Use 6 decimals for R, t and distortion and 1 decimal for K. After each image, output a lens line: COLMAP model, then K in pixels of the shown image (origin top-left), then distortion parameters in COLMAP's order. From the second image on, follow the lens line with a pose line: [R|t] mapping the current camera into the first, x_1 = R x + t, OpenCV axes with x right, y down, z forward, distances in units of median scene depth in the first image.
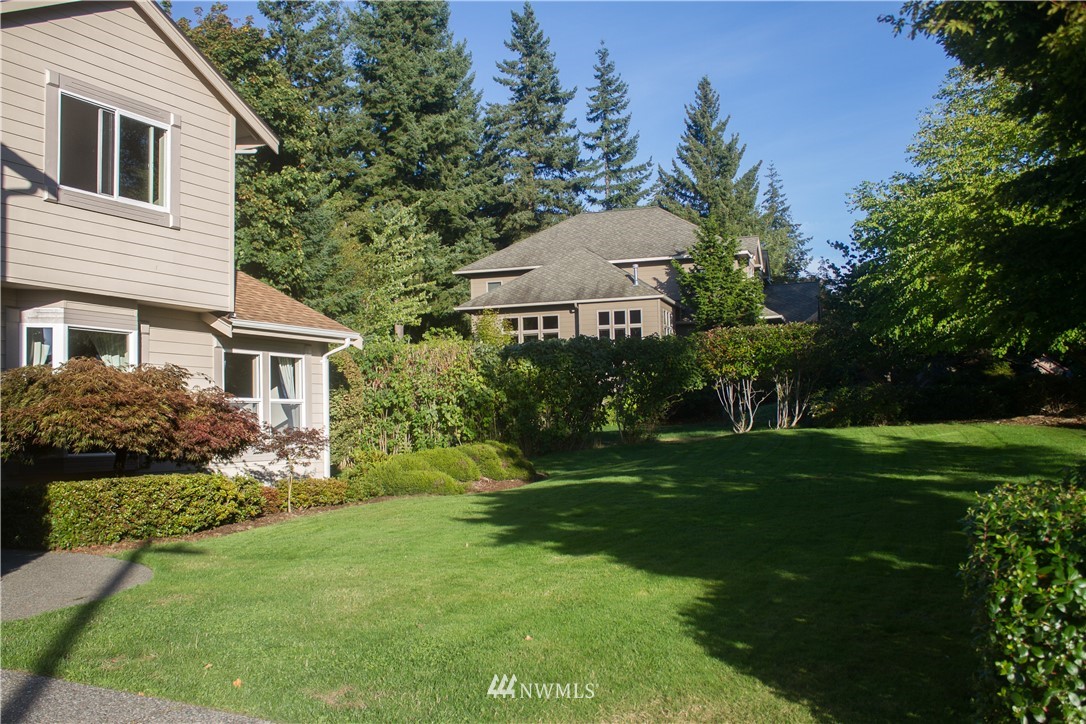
lens RADIAL K [[1079.6, 0, 544.5], [0, 1079.6, 356.6], [0, 0, 1]] dist [-0.050073, 0.000000]
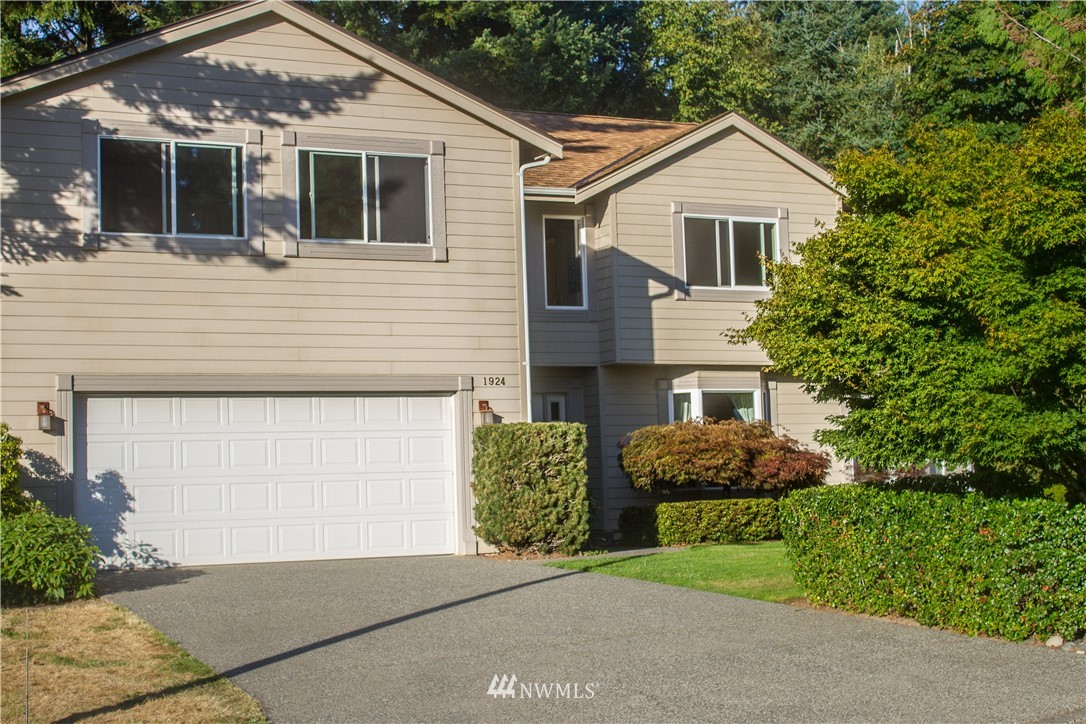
lens RADIAL K [[1578.5, 0, 539.1], [0, 1578.5, 360.9], [0, 0, 1]] dist [0.022719, 0.000000]
pose [[0.778616, -0.058053, -0.624809, 0.631667], [0.060291, 0.998026, -0.017597, -0.043018], [0.624597, -0.023969, 0.780579, -0.663979]]
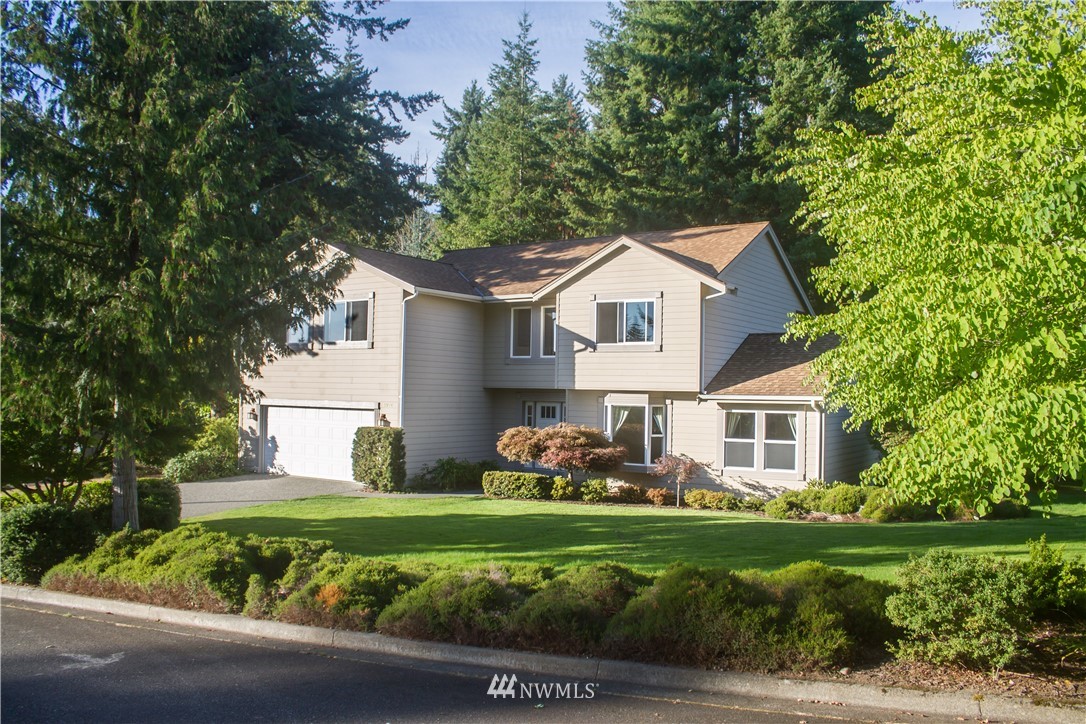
lens RADIAL K [[939.3, 0, 546.2], [0, 939.3, 357.5], [0, 0, 1]] dist [-0.147054, 0.063451]
pose [[-0.109995, -0.019464, -0.993742, 1.540909], [0.052395, 0.998305, -0.025353, -0.087057], [0.992550, -0.054856, -0.108789, 1.115041]]
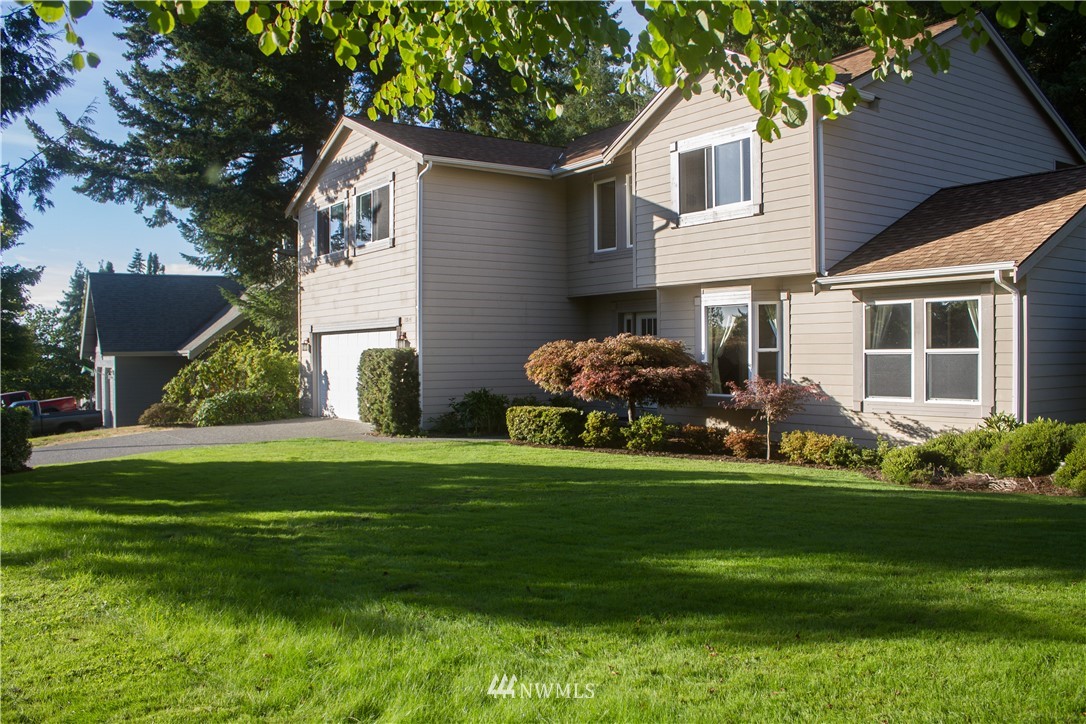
lens RADIAL K [[939.3, 0, 537.4], [0, 939.3, 363.1], [0, 0, 1]] dist [-0.147054, 0.063451]
pose [[-0.485077, 0.026331, -0.874075, 0.796181], [0.074660, 0.997144, -0.011395, 0.046890], [0.871279, -0.070786, -0.485657, 1.455095]]
